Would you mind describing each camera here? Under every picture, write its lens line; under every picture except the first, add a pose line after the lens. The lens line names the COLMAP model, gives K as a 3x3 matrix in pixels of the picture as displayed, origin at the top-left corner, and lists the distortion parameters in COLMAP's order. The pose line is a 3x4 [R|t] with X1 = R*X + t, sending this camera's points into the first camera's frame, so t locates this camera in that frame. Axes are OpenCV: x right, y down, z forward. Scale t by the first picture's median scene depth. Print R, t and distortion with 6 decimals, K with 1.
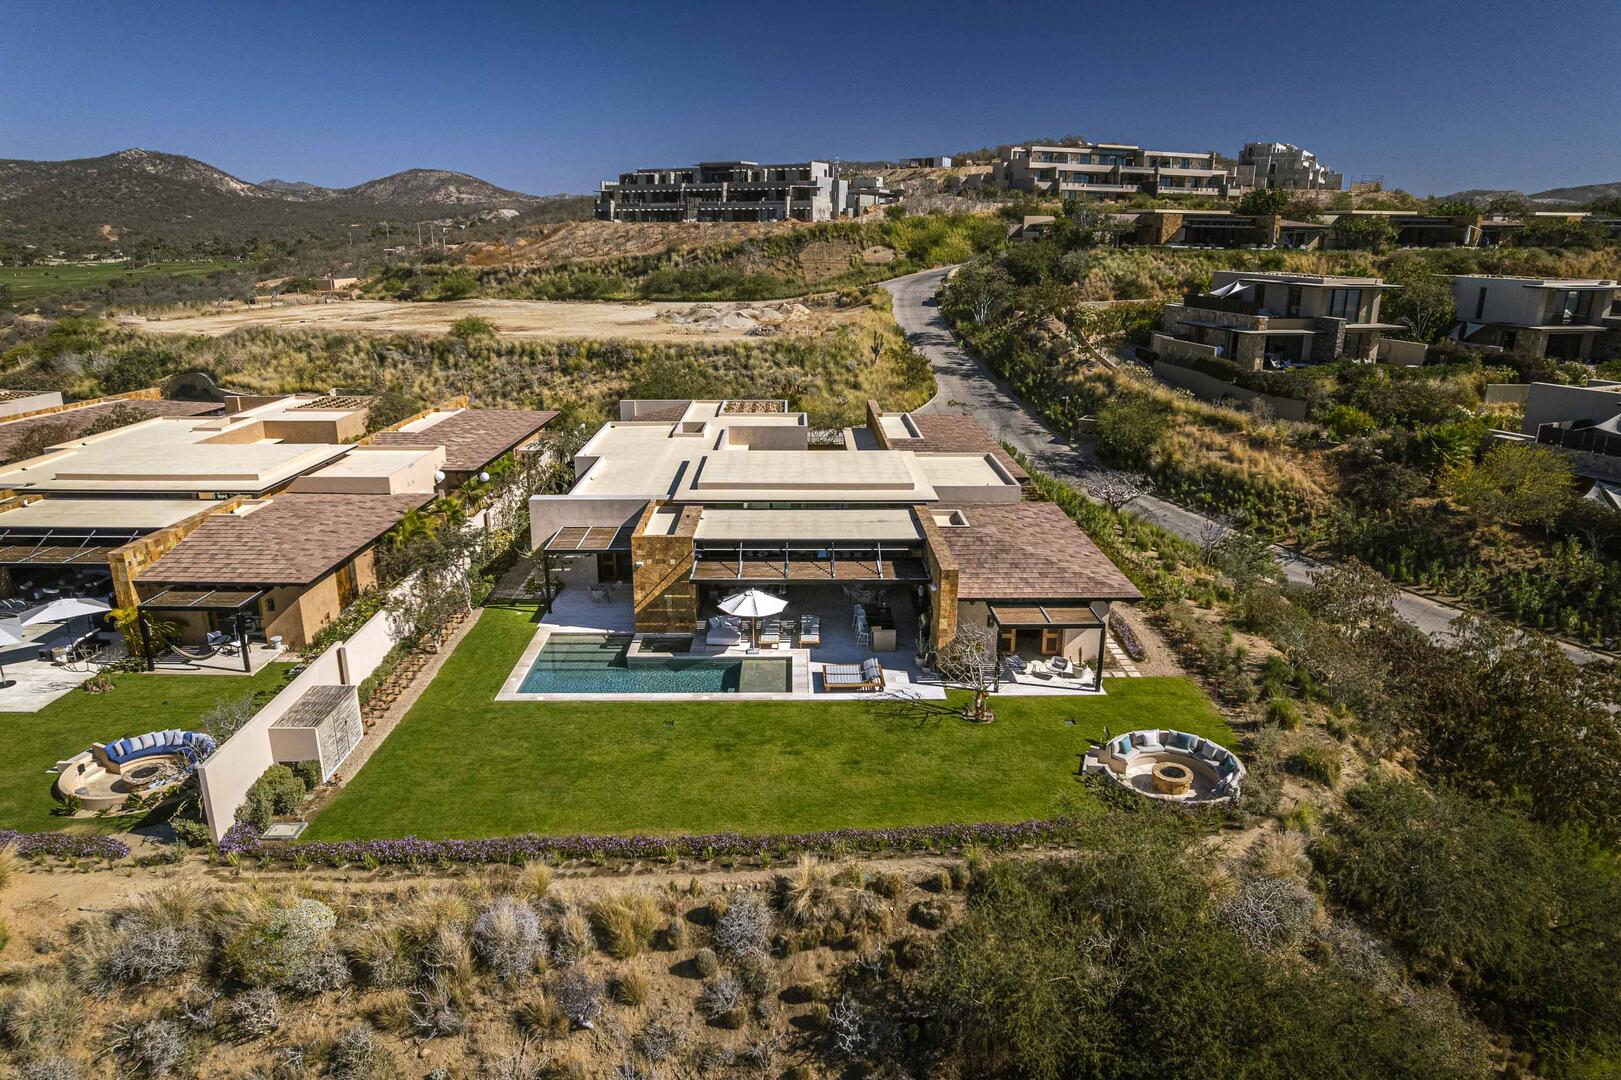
lens RADIAL K [[1032.2, 0, 814.2], [0, 1032.2, 547.6], [0, 0, 1]] dist [-0.074870, 0.067679]
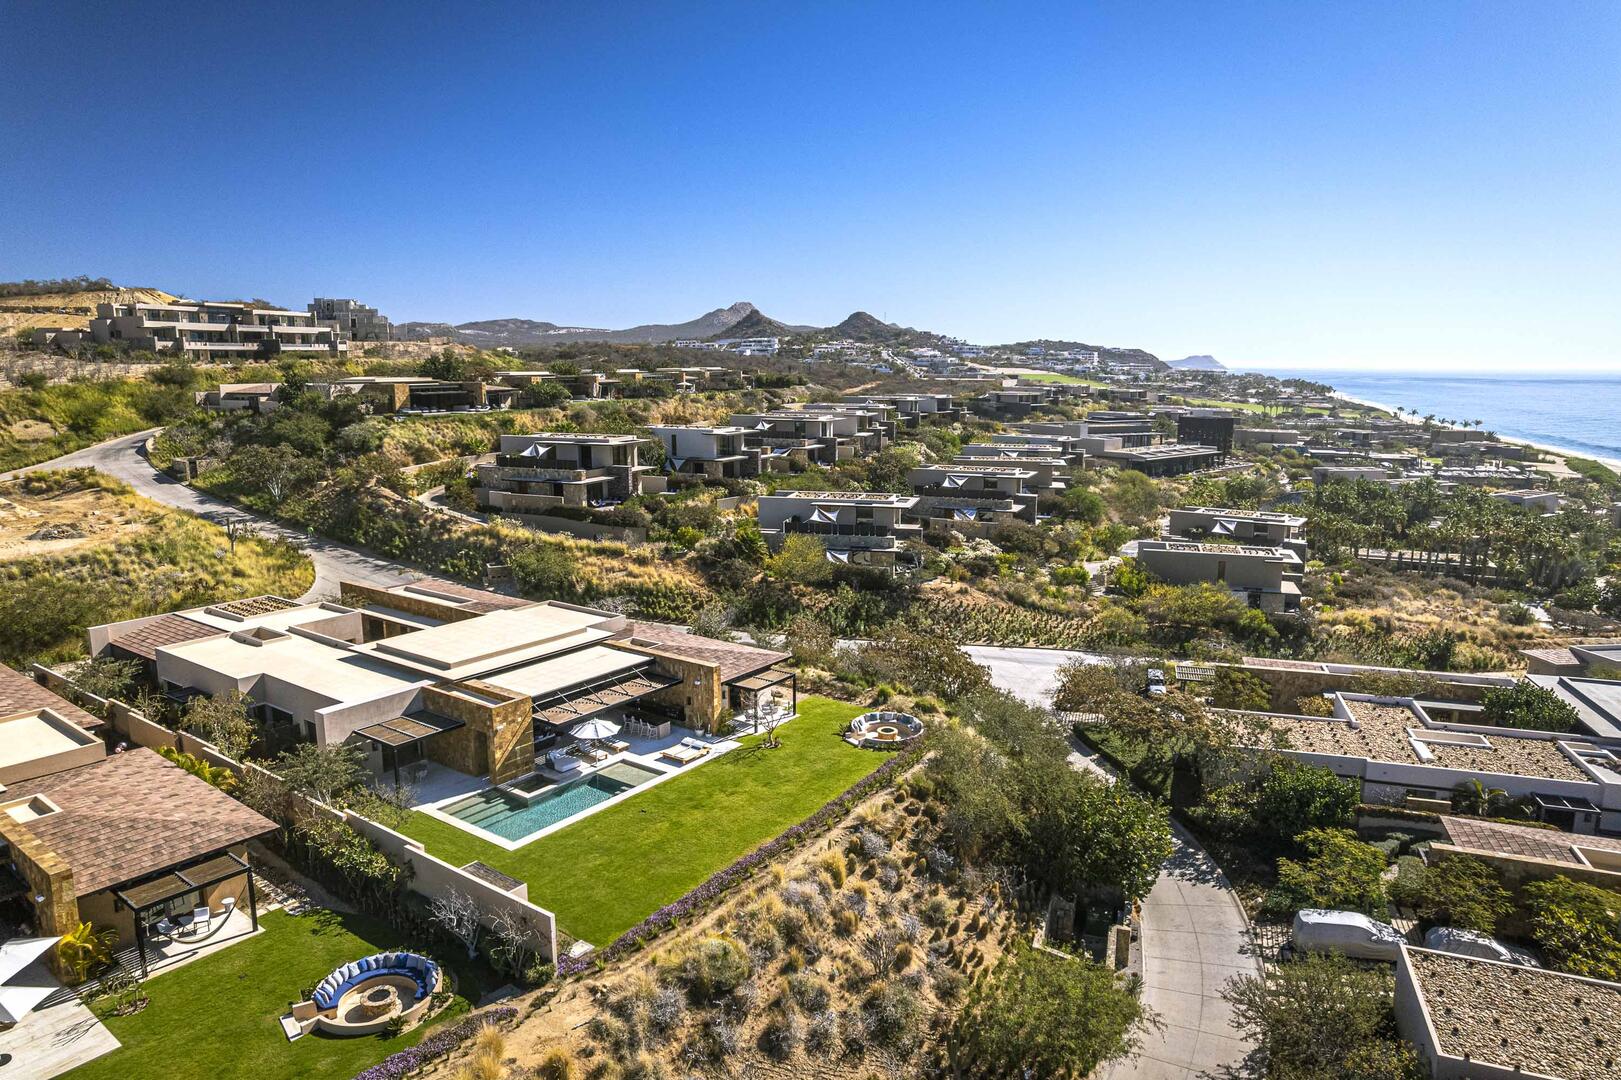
lens RADIAL K [[1035.1, 0, 810.5], [0, 1035.1, 540.0], [0, 0, 1]] dist [-0.074326, 0.039891]
pose [[0.599910, -0.141954, 0.787373, -0.399021], [0.238447, 0.971133, -0.006591, -0.048351], [-0.763709, 0.191701, 0.616441, -0.047321]]
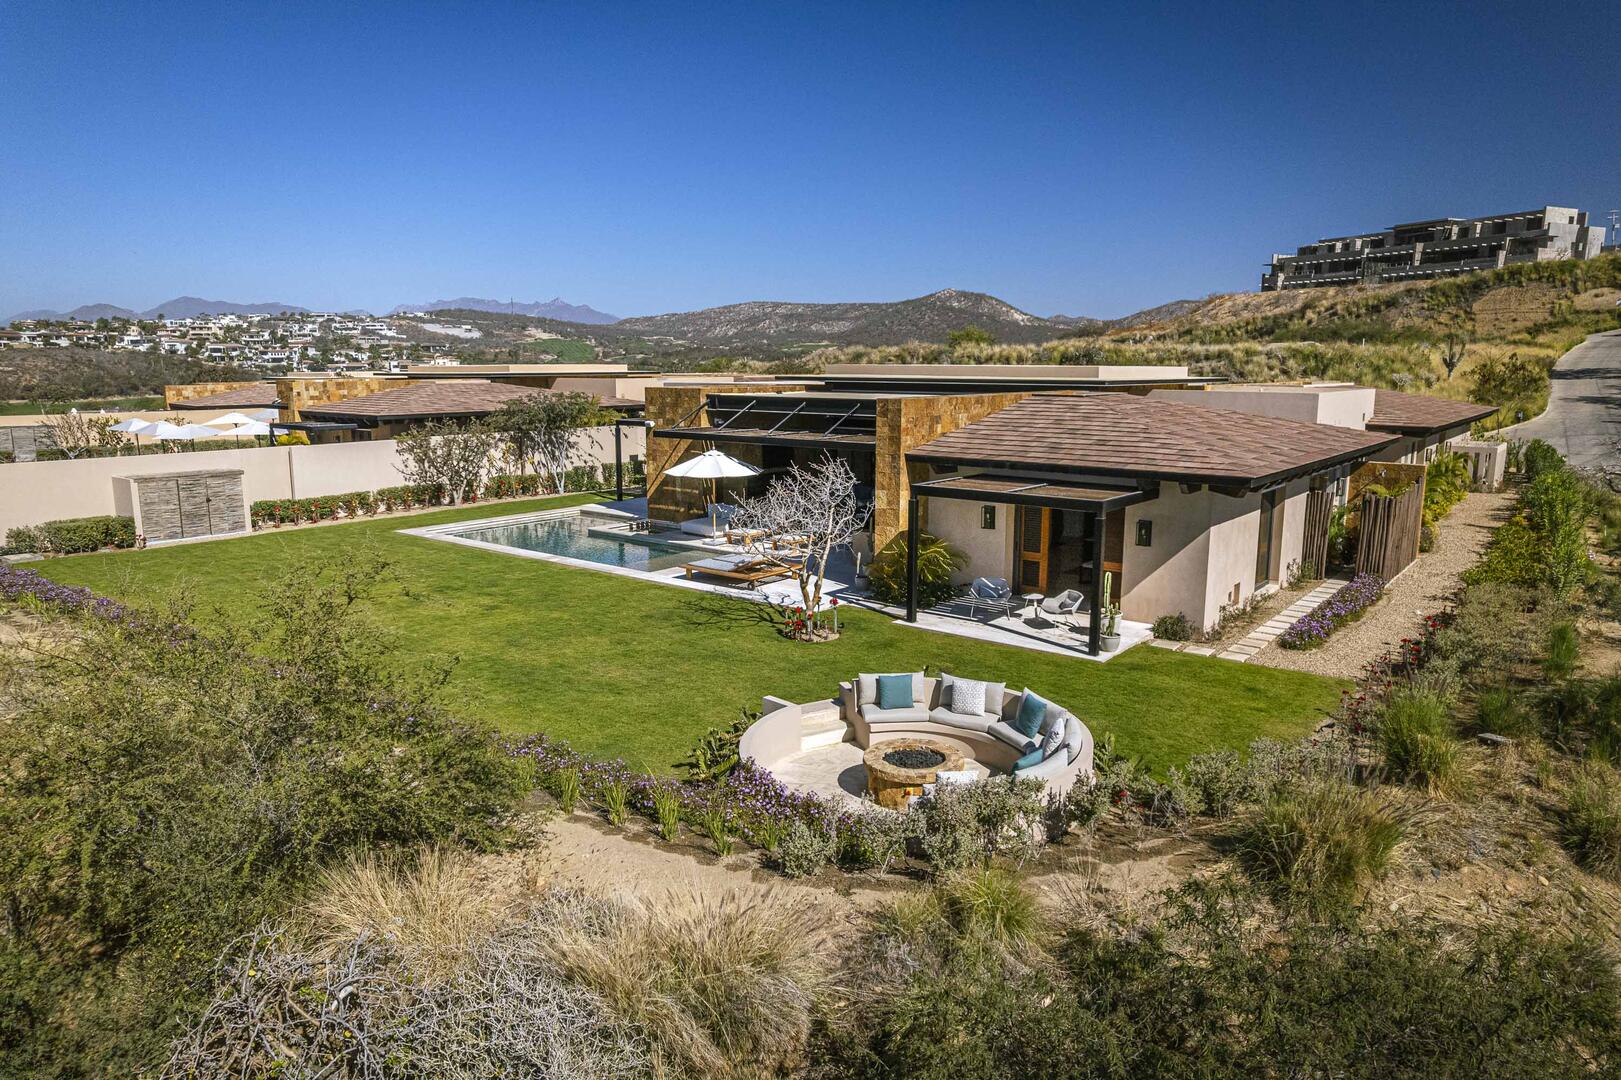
lens RADIAL K [[1032.2, 0, 814.2], [0, 1032.2, 547.6], [0, 0, 1]] dist [-0.074870, 0.067679]
pose [[0.767722, 0.108632, -0.631508, 0.186758], [-0.184305, 0.981315, -0.055254, 0.056147], [0.613706, 0.158810, 0.773398, 0.217774]]
